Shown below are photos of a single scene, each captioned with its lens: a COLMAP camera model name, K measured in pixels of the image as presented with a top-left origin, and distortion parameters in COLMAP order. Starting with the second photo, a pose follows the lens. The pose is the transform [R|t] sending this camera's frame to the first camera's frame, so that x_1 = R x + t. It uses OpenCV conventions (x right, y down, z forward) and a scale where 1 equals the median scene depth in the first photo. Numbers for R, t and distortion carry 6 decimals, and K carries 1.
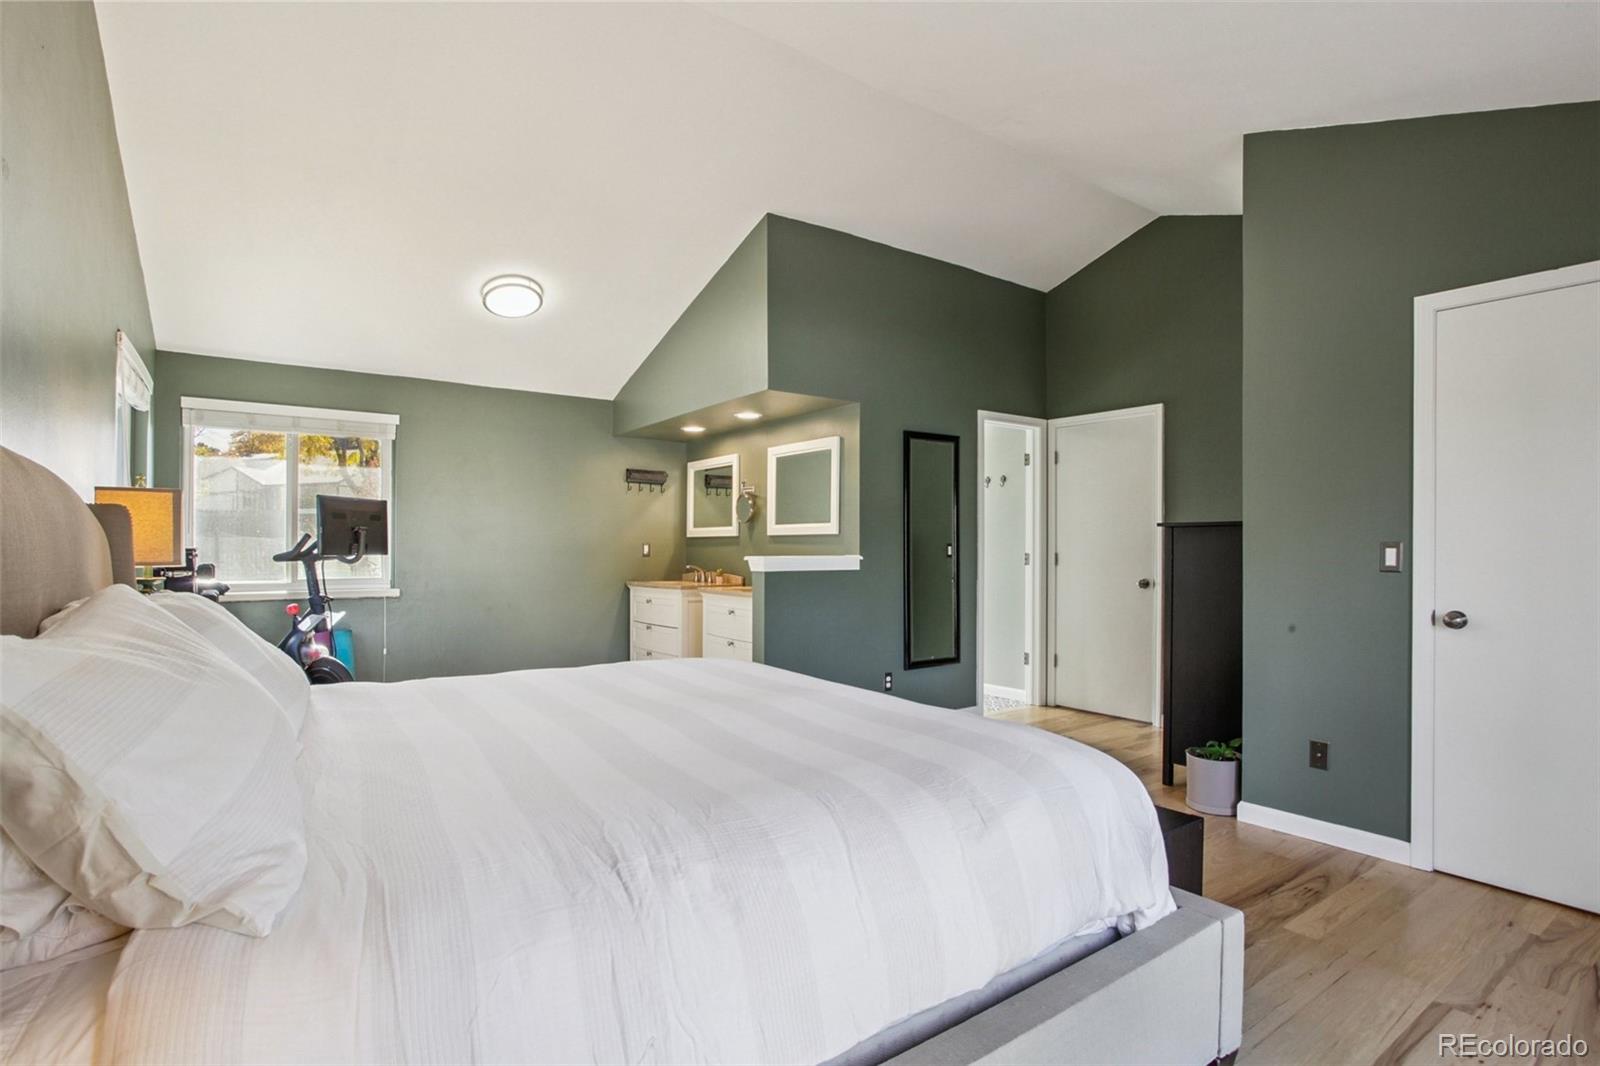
lens RADIAL K [[807.9, 0, 778.7], [0, 807.9, 558.3], [0, 0, 1]] dist [-0.049045, 0.026426]
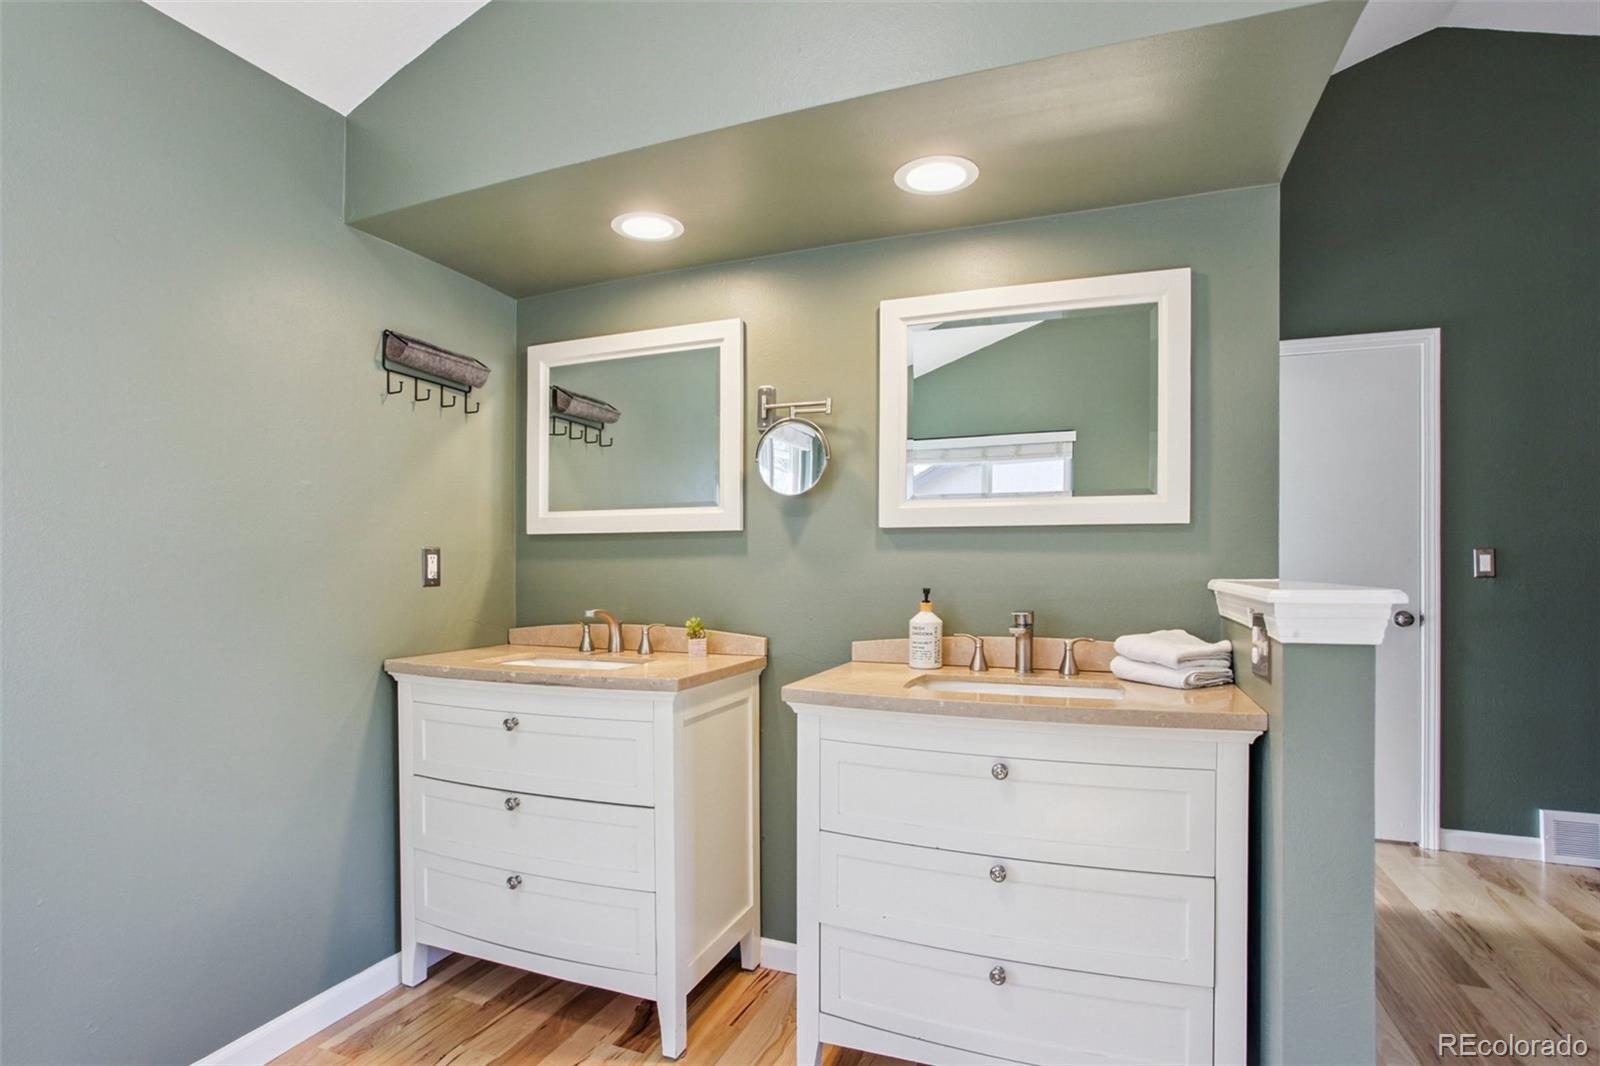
lens RADIAL K [[807.9, 0, 778.7], [0, 807.9, 558.3], [0, 0, 1]] dist [-0.049045, 0.026426]
pose [[0.837422, 0.001601, 0.546554, -0.233178], [0.008703, 0.999830, -0.016263, -0.007376], [-0.546487, 0.018375, 0.837266, 0.626552]]
